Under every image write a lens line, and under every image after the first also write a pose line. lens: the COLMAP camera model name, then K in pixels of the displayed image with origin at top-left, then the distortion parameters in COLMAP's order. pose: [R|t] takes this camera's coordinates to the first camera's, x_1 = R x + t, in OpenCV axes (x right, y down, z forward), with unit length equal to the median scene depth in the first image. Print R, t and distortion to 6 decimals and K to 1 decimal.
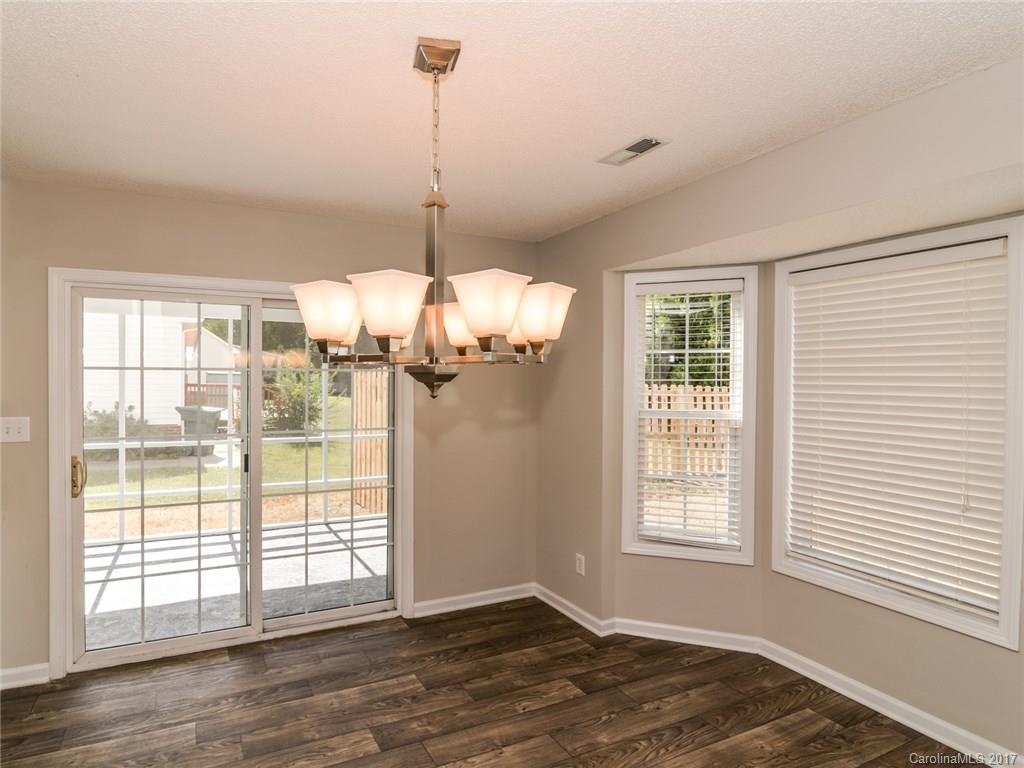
lens RADIAL K [[558.7, 0, 470.3], [0, 558.7, 384.8], [0, 0, 1]] dist [-0.019170, 0.000393]
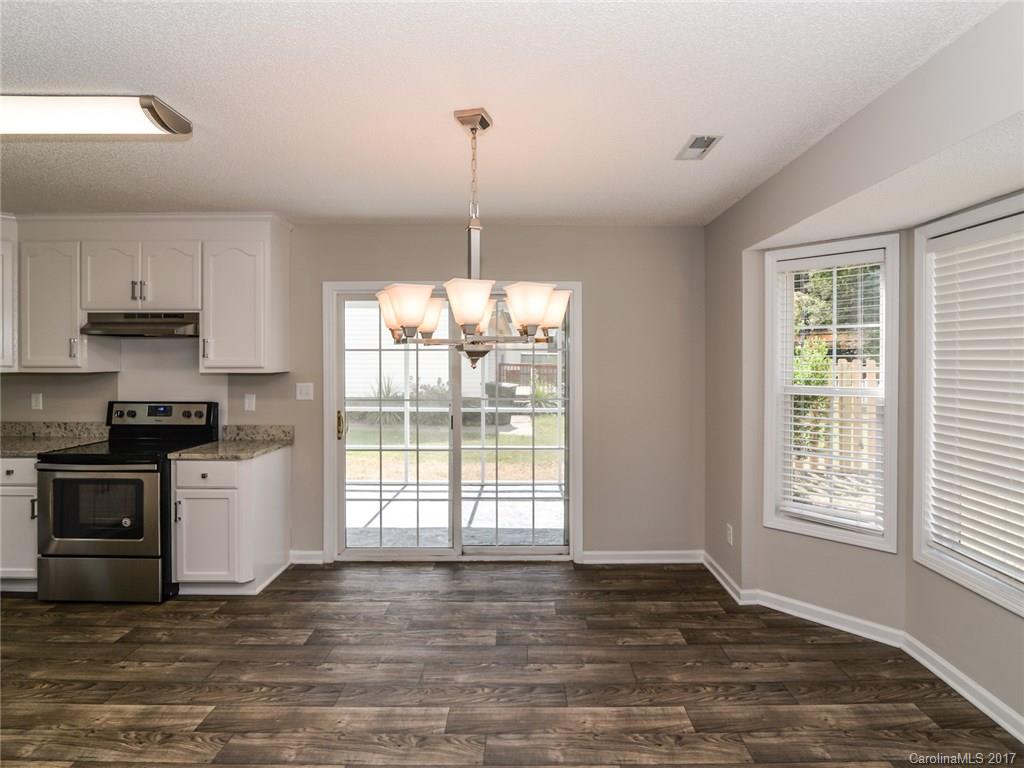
lens RADIAL K [[552.0, 0, 539.5], [0, 552.0, 363.0], [0, 0, 1]] dist [-0.019490, 0.000621]
pose [[0.910412, -0.000491, -0.413703, 0.341130], [-0.000573, 0.999997, -0.002448, 0.006887], [0.413702, 0.002466, 0.910409, -0.090133]]
